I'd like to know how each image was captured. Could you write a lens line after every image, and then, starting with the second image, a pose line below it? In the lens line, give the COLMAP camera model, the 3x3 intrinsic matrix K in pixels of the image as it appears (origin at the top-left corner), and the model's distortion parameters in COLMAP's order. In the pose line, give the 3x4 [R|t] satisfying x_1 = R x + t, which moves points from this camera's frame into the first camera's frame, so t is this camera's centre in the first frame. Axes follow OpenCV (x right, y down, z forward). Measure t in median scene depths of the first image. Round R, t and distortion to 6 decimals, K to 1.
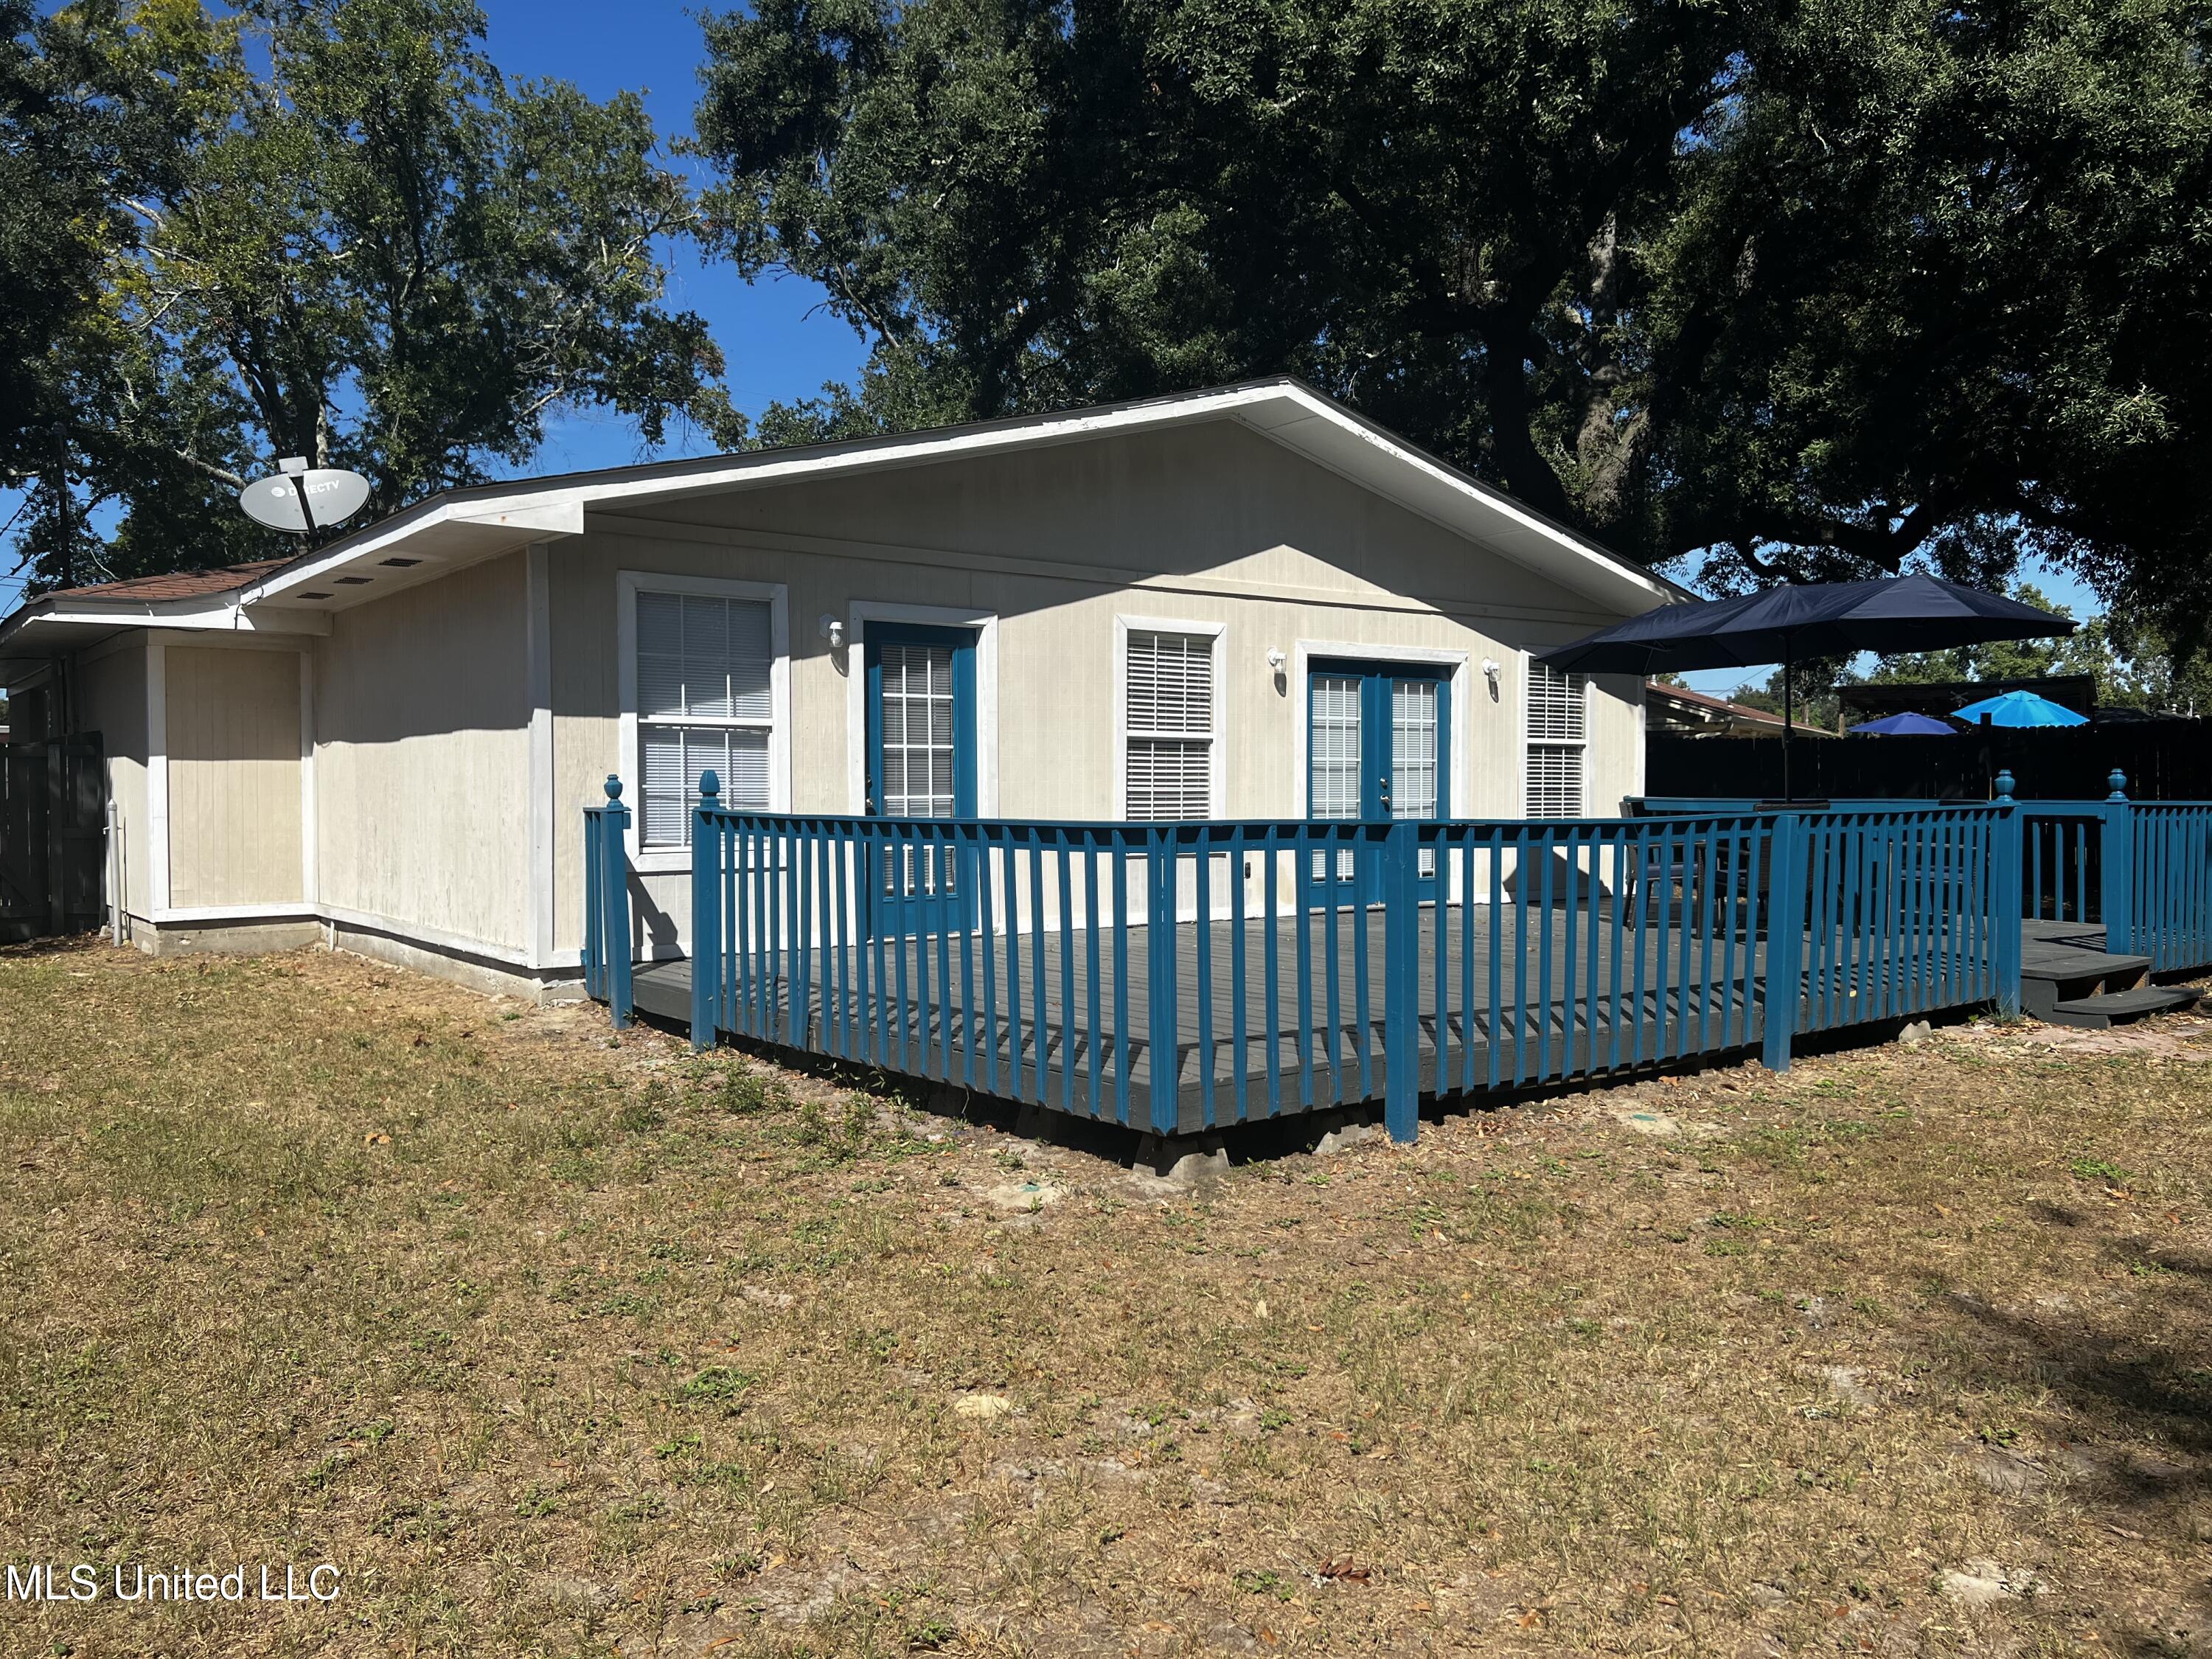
lens RADIAL K [[1647.8, 0, 1118.7], [0, 1647.8, 846.6], [0, 0, 1]] dist [0.009676, -0.013159]
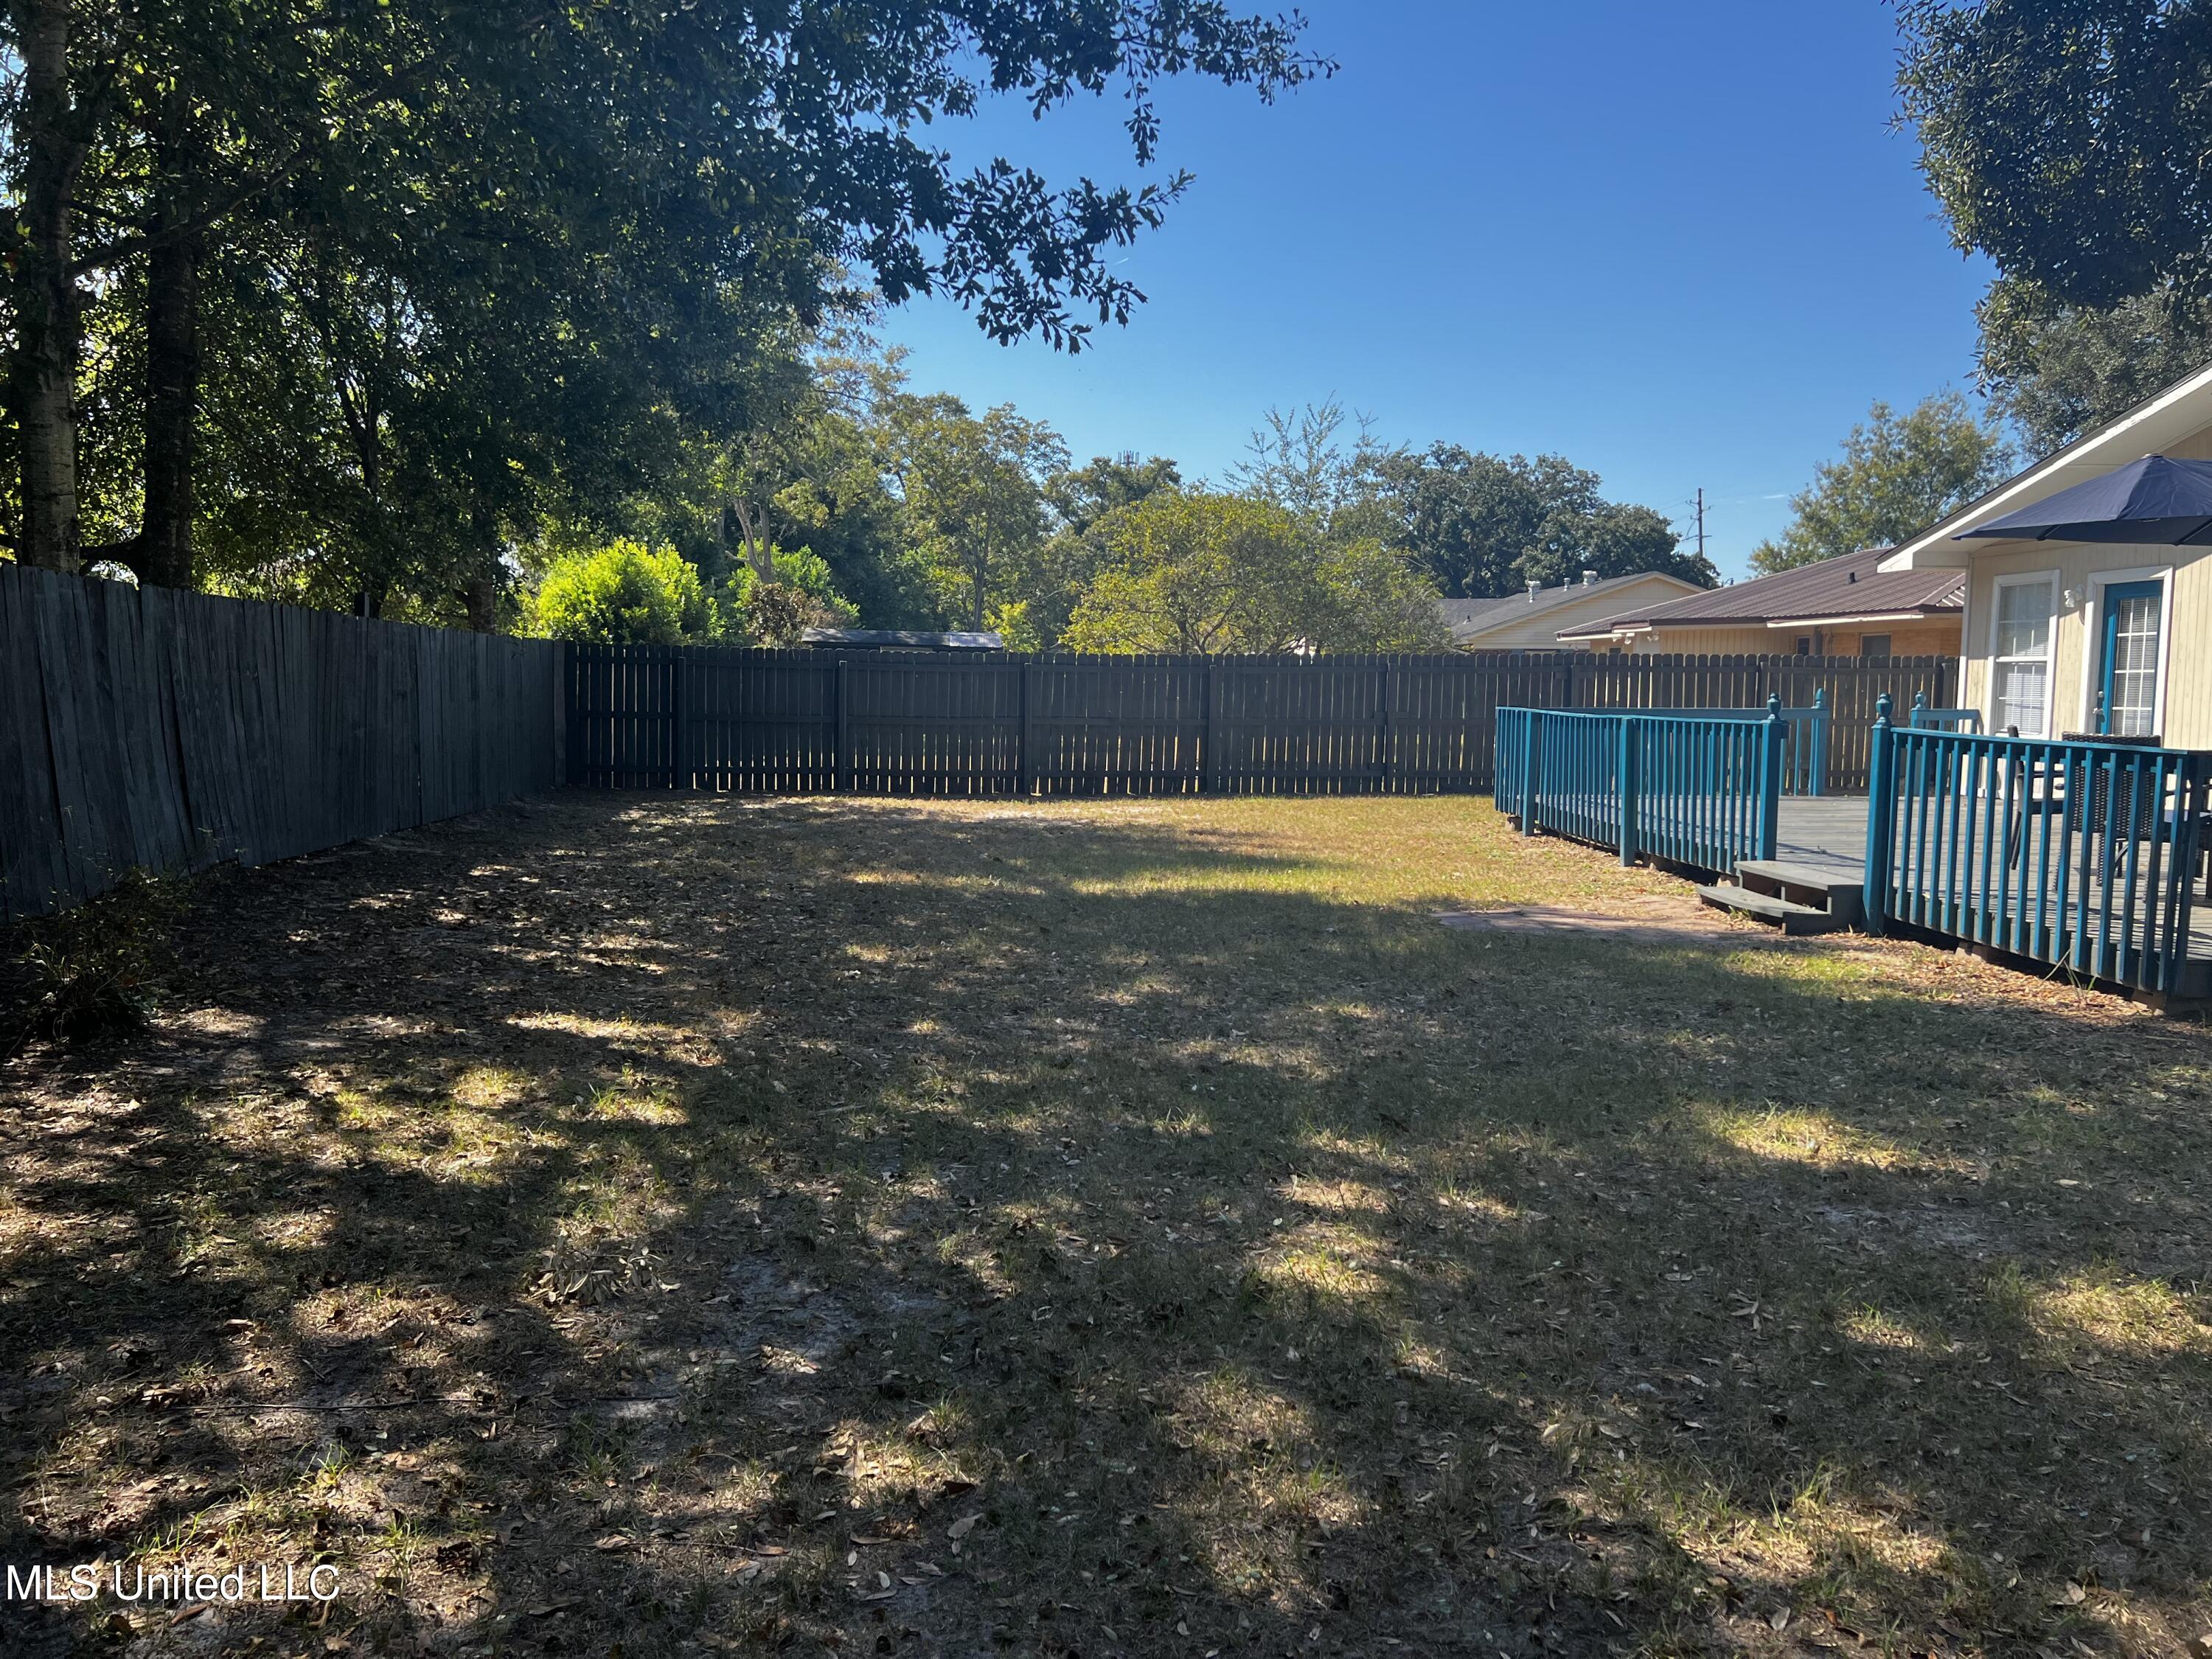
lens RADIAL K [[1647.8, 0, 1118.7], [0, 1647.8, 846.6], [0, 0, 1]] dist [0.009676, -0.013159]
pose [[-0.565088, 0.081644, -0.820981, 1.567509], [-0.038933, 0.991344, 0.125384, -0.057576], [0.824111, 0.102816, -0.557018, 1.128351]]
